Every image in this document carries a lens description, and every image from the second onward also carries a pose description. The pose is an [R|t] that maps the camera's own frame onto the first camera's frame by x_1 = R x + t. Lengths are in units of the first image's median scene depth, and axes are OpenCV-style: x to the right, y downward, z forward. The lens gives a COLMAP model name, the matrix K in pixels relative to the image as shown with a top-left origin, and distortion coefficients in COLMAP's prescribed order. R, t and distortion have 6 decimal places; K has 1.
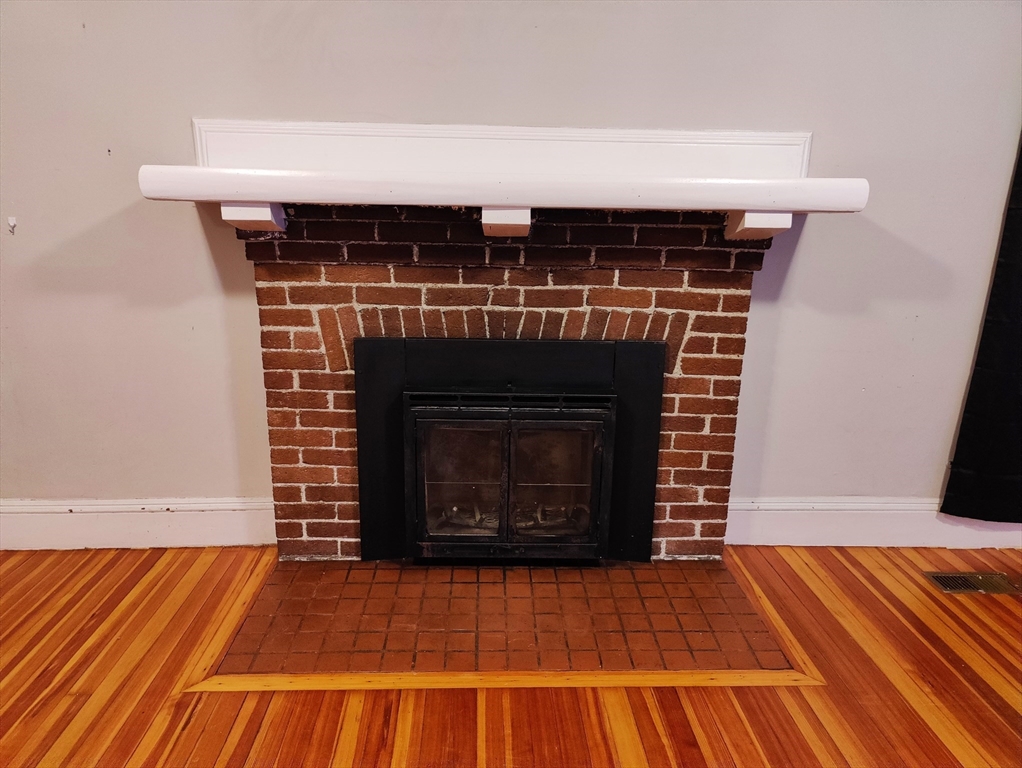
lens RADIAL K [[709.9, 0, 499.6], [0, 709.9, 400.5], [0, 0, 1]] dist [0.021311, -0.009393]
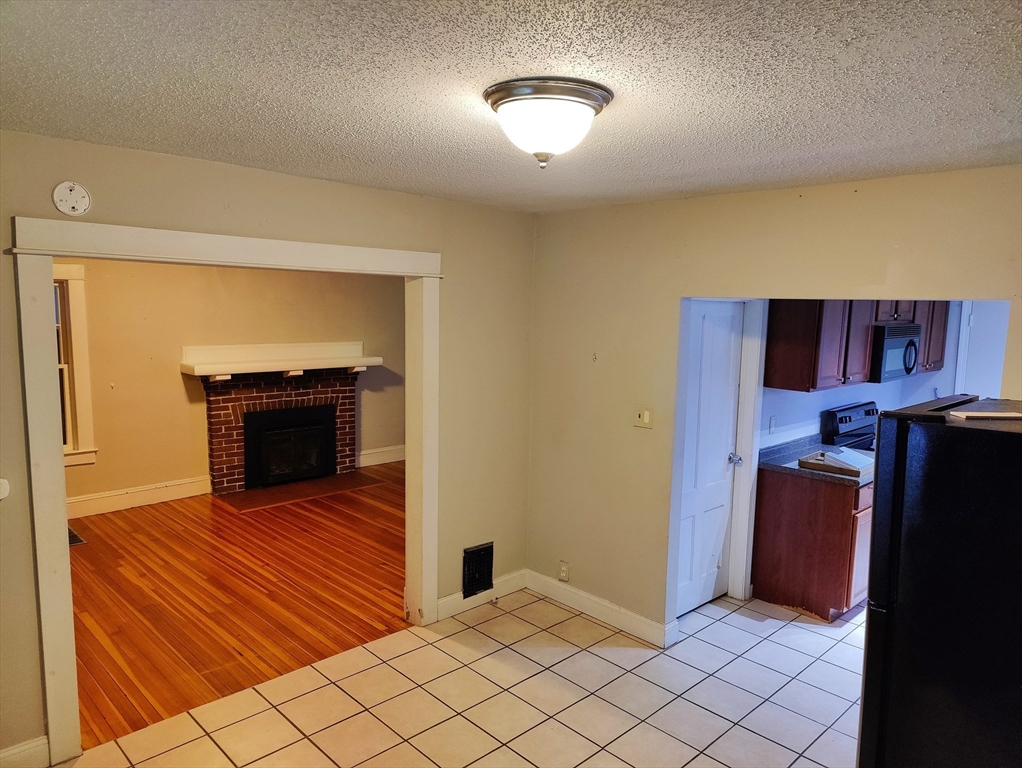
lens RADIAL K [[709.9, 0, 511.7], [0, 709.9, 385.8], [0, 0, 1]] dist [0.021311, -0.009393]
pose [[0.740719, -0.081214, 0.666888, -1.376183], [0.166843, 0.983805, -0.065506, 0.191407], [-0.650768, 0.159788, 0.742273, -2.047693]]
